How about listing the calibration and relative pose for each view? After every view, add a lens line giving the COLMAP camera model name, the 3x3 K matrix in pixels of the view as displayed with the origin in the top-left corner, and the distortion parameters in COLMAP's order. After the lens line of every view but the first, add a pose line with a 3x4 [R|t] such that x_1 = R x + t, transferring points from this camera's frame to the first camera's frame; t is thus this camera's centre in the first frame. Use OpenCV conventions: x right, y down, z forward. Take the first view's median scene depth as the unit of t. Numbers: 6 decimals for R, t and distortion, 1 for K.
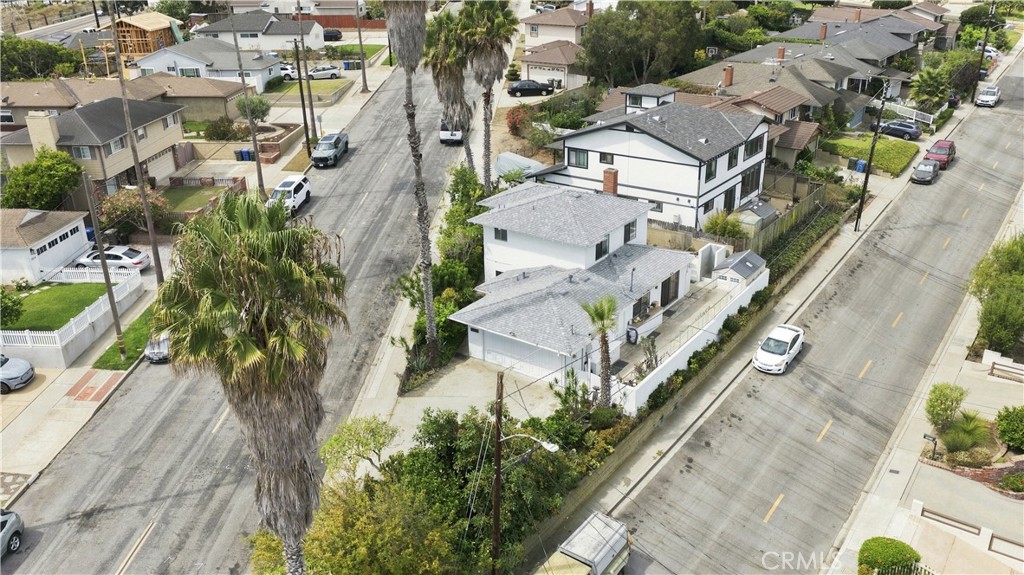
lens RADIAL K [[848.7, 0, 511.8], [0, 848.7, 287.3], [0, 0, 1]] dist [-0.005952, -0.005251]
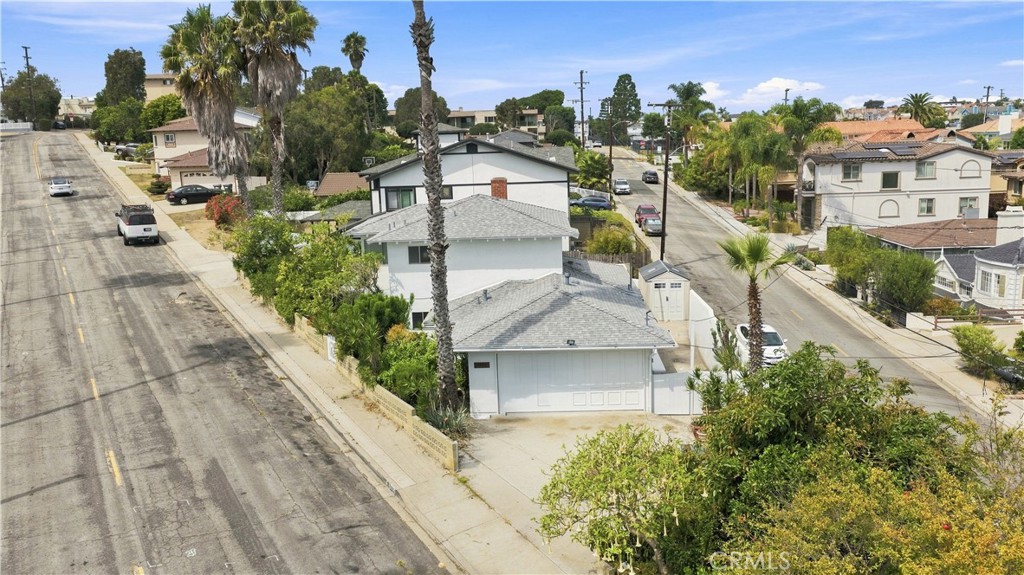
lens RADIAL K [[848.7, 0, 513.6], [0, 848.7, 287.8], [0, 0, 1]] dist [-0.005952, -0.005251]
pose [[0.825994, -0.108559, 0.553126, -0.278987], [0.237430, 0.956988, -0.166737, 0.080396], [-0.511234, 0.269052, 0.816242, 0.339028]]
